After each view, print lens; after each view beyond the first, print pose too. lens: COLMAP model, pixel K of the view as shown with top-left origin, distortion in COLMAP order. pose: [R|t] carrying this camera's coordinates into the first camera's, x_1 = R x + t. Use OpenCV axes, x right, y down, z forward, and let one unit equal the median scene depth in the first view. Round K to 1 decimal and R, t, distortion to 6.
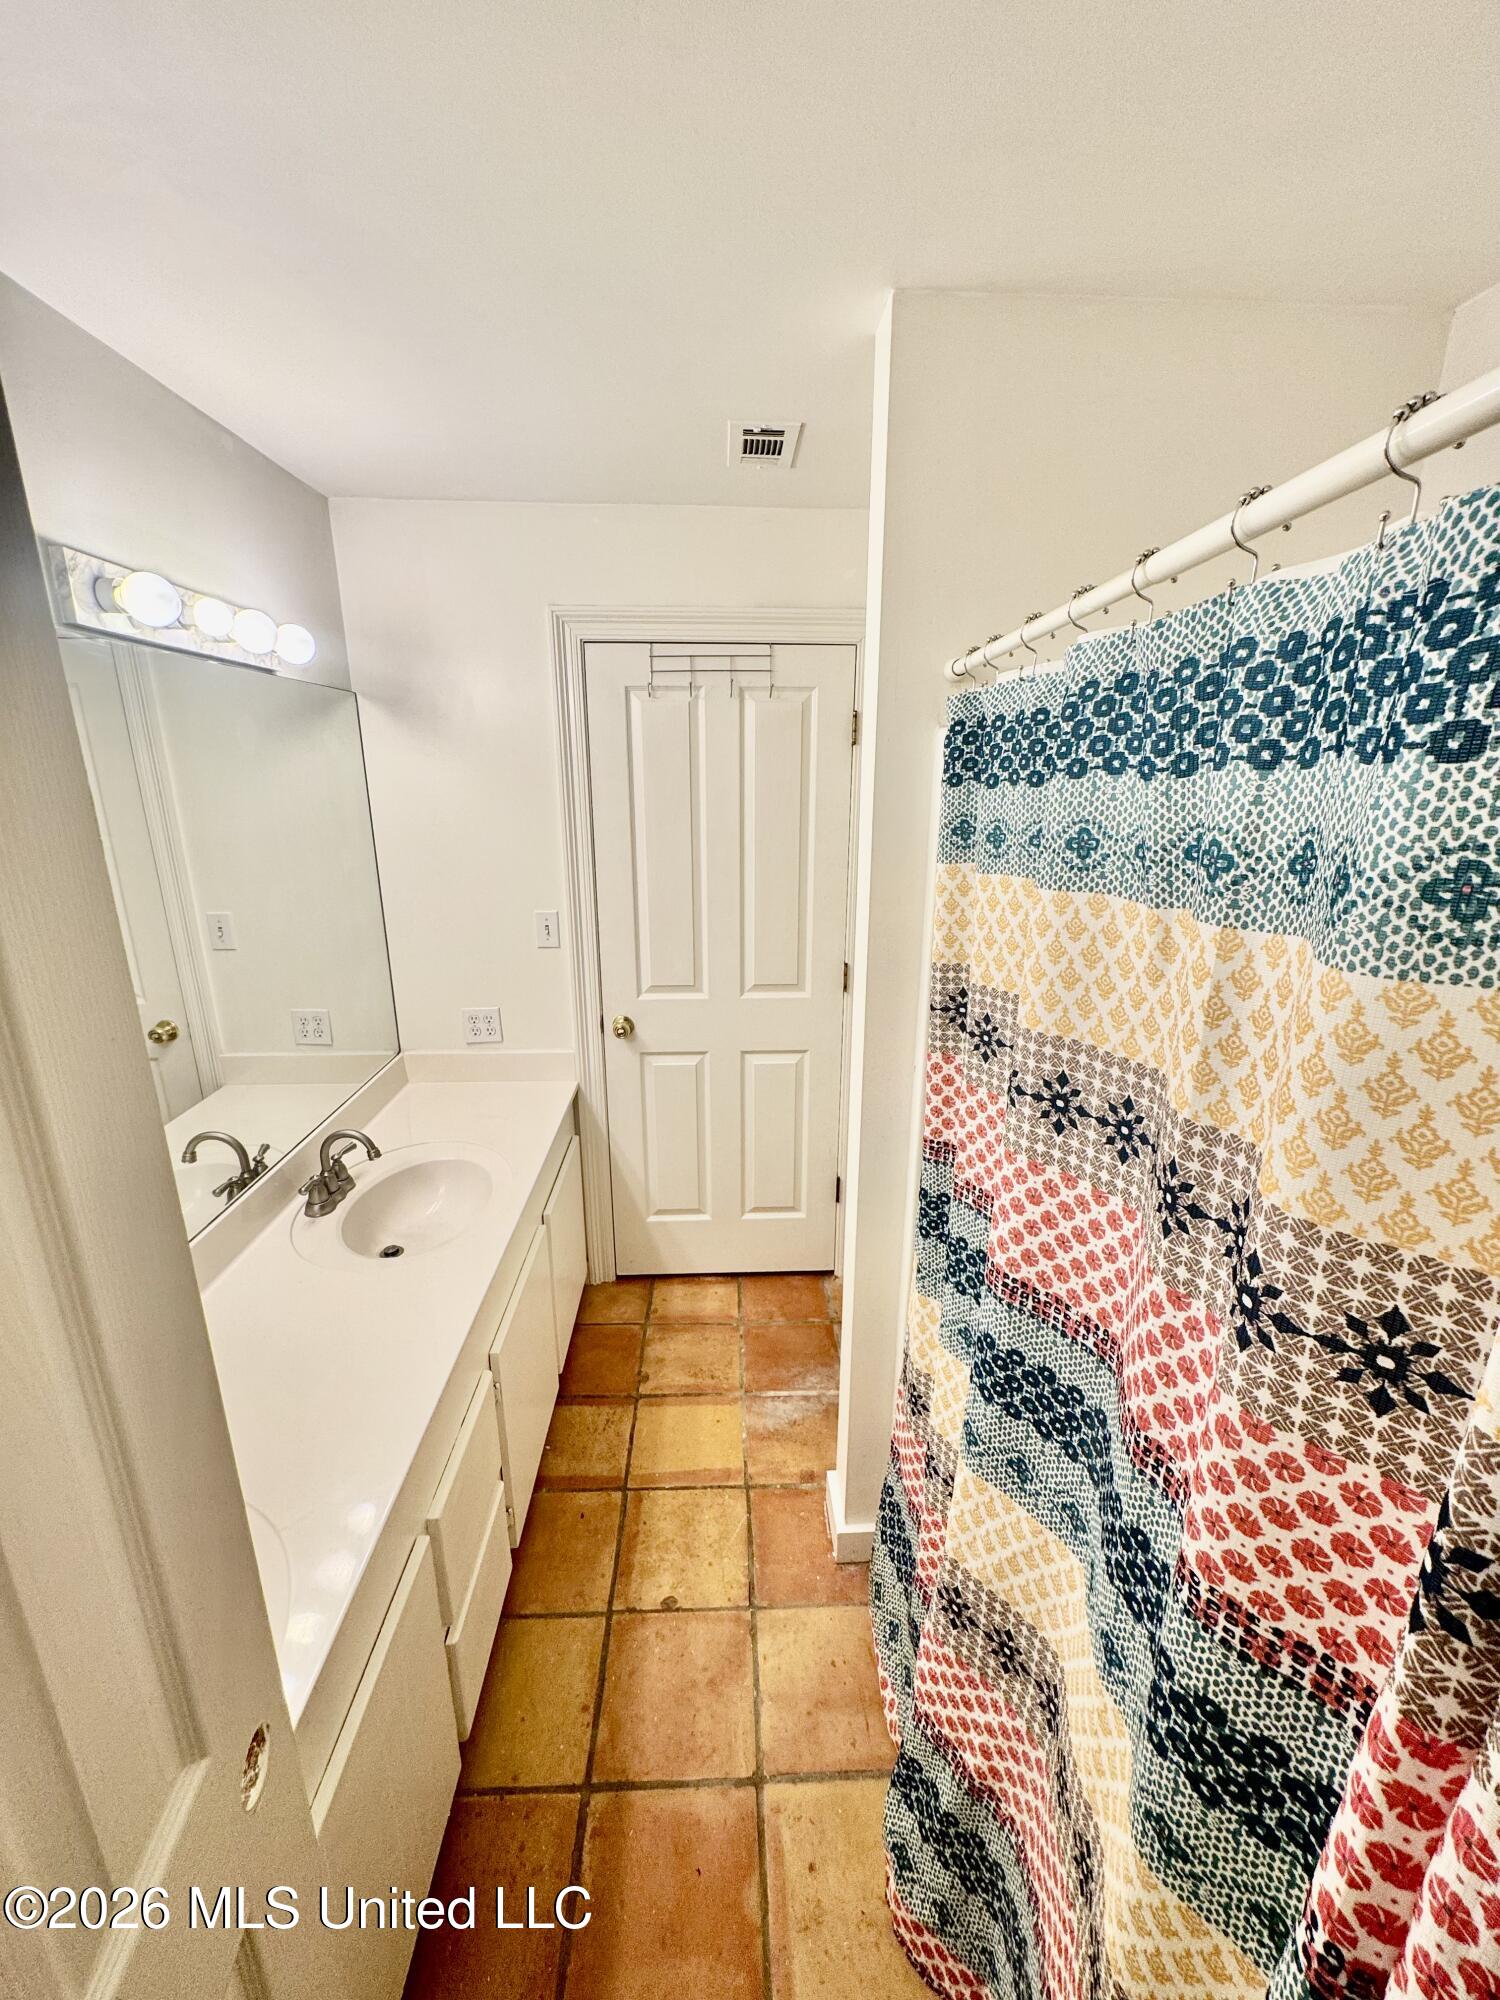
lens RADIAL K [[805.4, 0, 755.6], [0, 805.4, 996.5], [0, 0, 1]] dist [-0.002365, 0.000090]
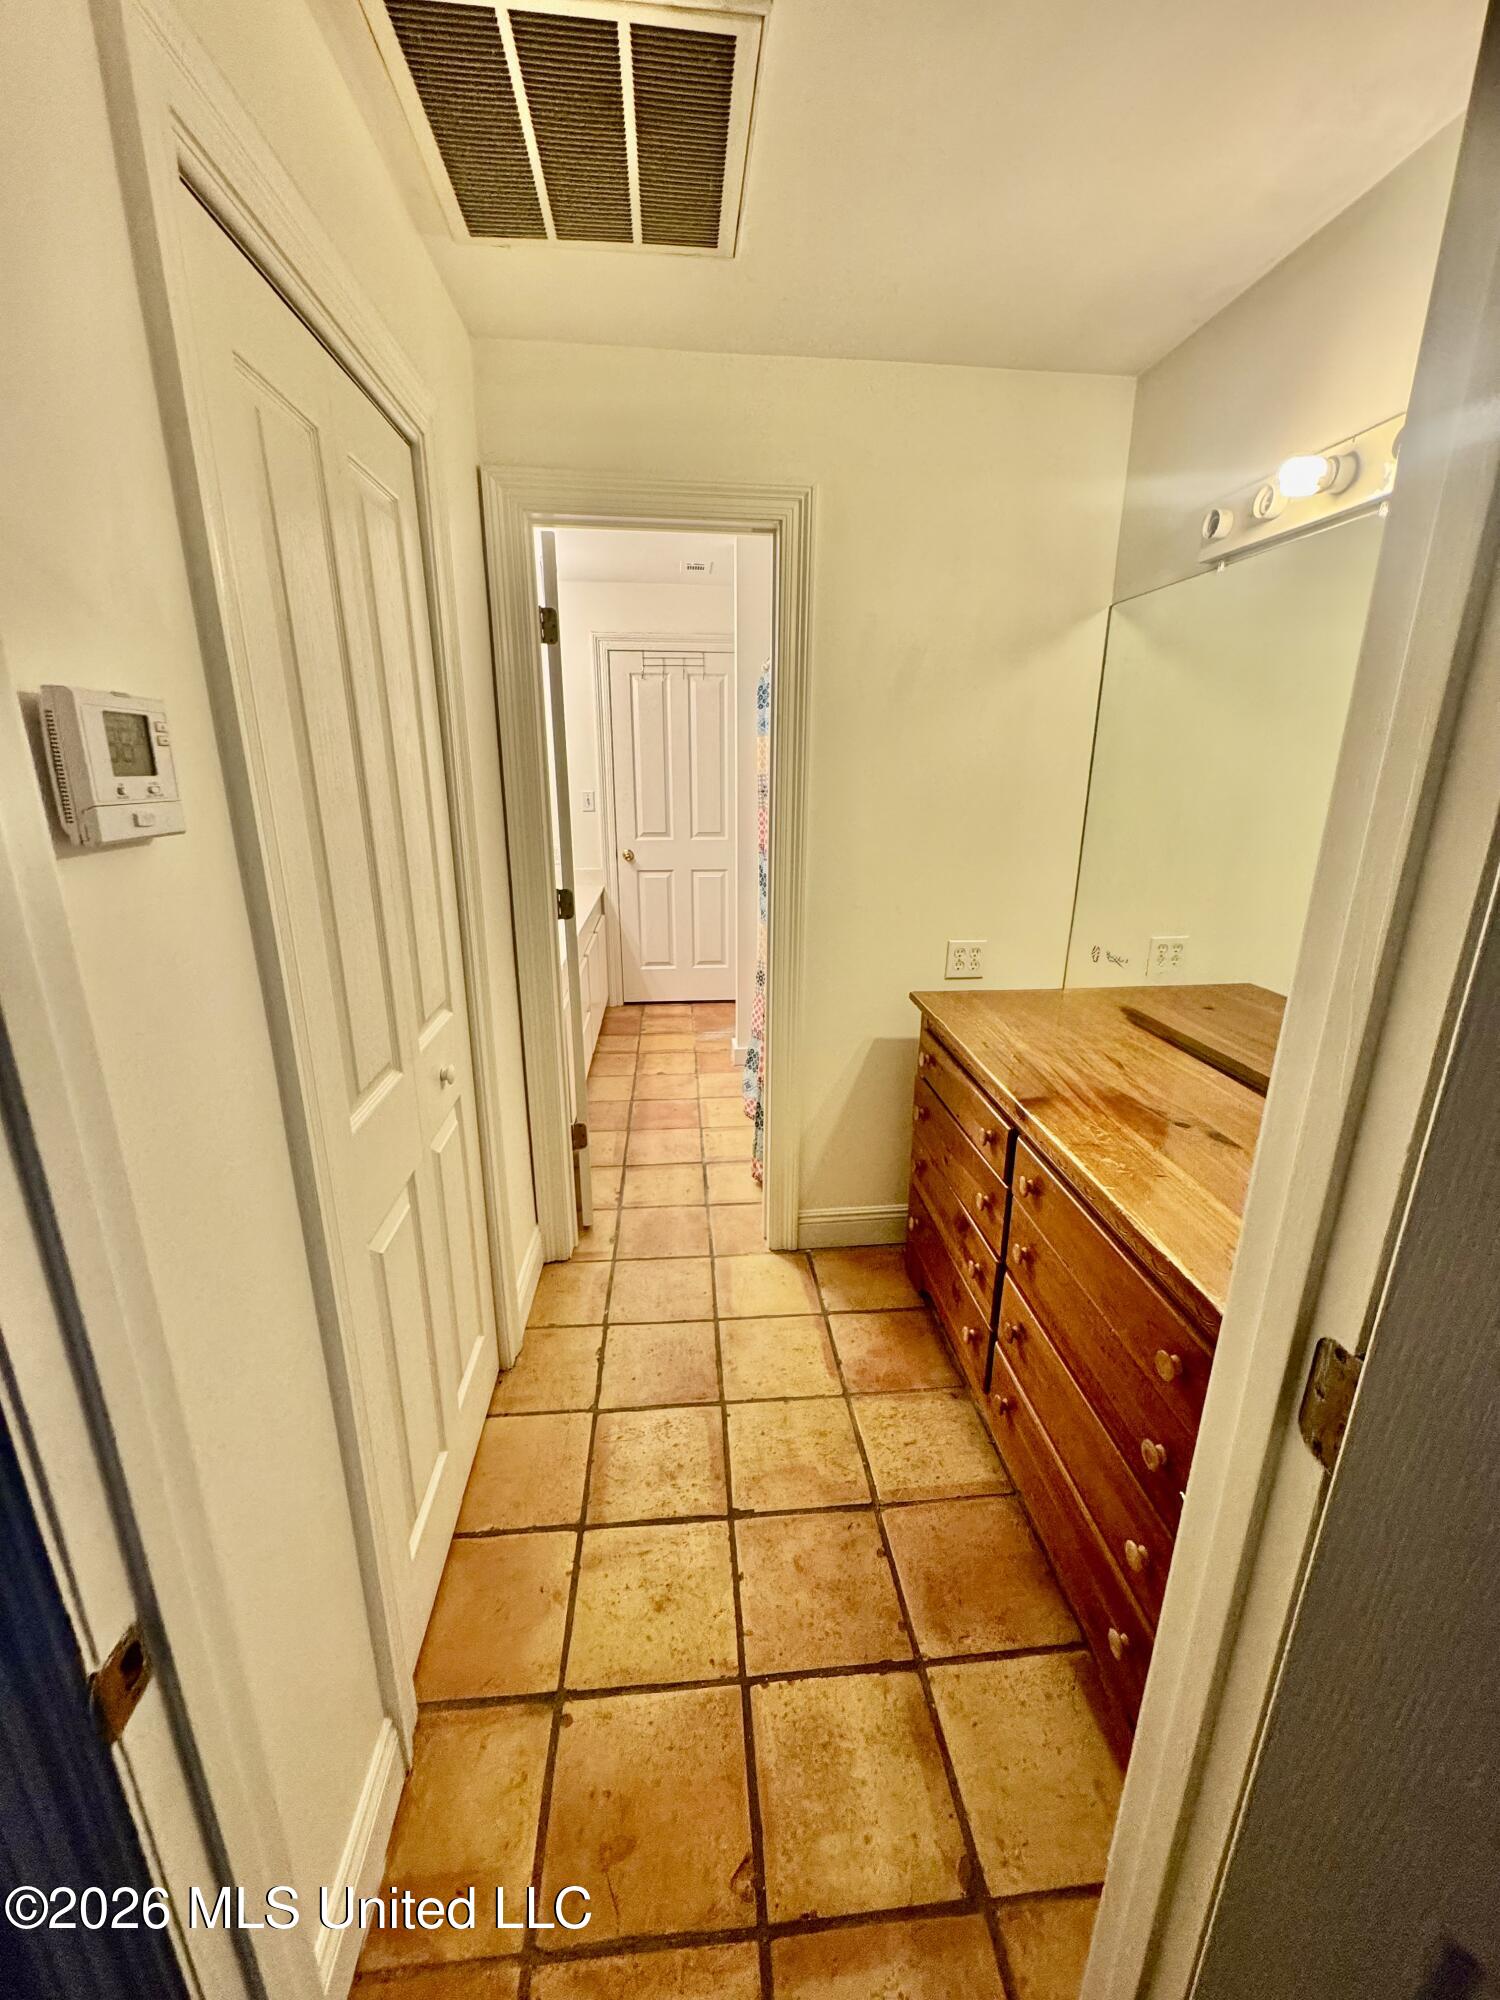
lens RADIAL K [[805.4, 0, 748.6], [0, 805.4, 1000.9], [0, 0, 1]] dist [-0.002365, 0.000090]
pose [[0.998944, -0.011156, 0.044572, 0.031762], [0.010933, 0.999926, 0.005251, 0.408157], [-0.044627, -0.004758, 0.998992, -0.980982]]
